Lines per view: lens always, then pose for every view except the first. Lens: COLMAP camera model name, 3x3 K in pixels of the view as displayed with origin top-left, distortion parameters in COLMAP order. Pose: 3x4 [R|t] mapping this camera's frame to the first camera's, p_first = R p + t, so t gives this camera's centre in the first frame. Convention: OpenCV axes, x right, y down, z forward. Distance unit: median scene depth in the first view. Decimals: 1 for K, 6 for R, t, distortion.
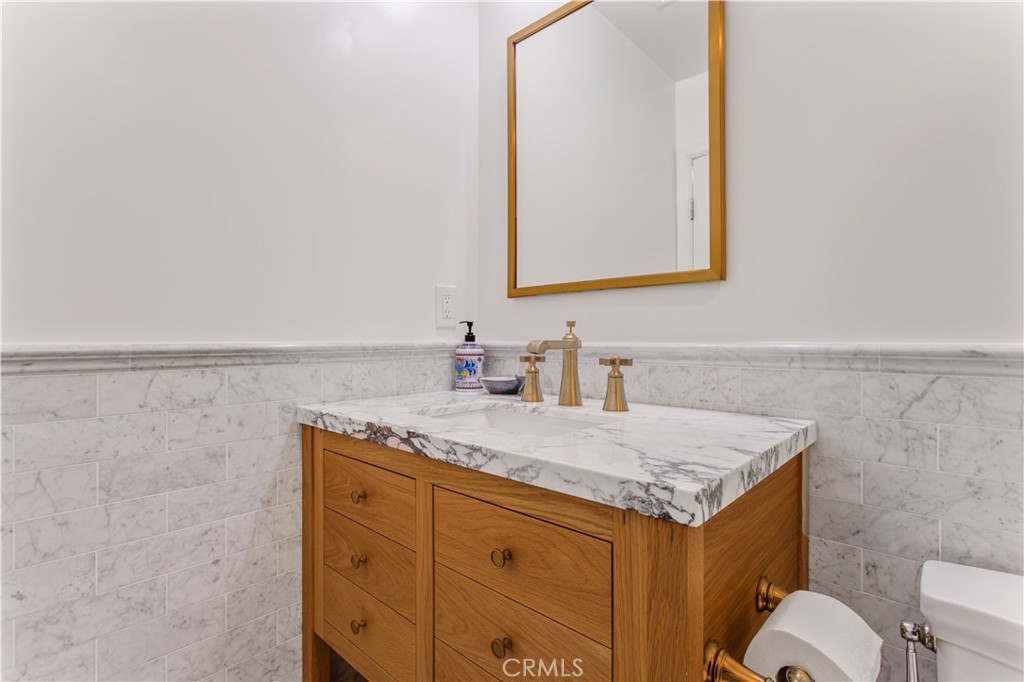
lens RADIAL K [[484.4, 0, 512.9], [0, 484.4, 339.7], [0, 0, 1]] dist [0.000590, -0.000226]
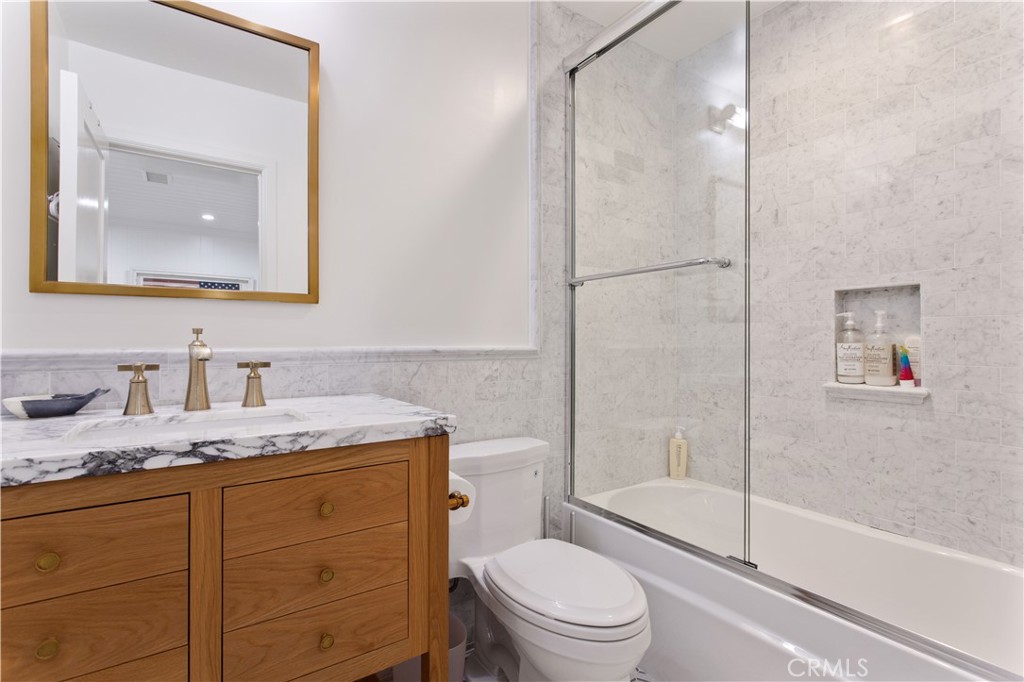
lens RADIAL K [[484.4, 0, 518.4], [0, 484.4, 340.3], [0, 0, 1]] dist [0.000590, -0.000226]
pose [[0.219547, 0.002105, 0.975600, -0.999238], [0.001003, 0.999997, -0.002383, -0.013503], [-0.975602, 0.001502, 0.219544, 0.144342]]
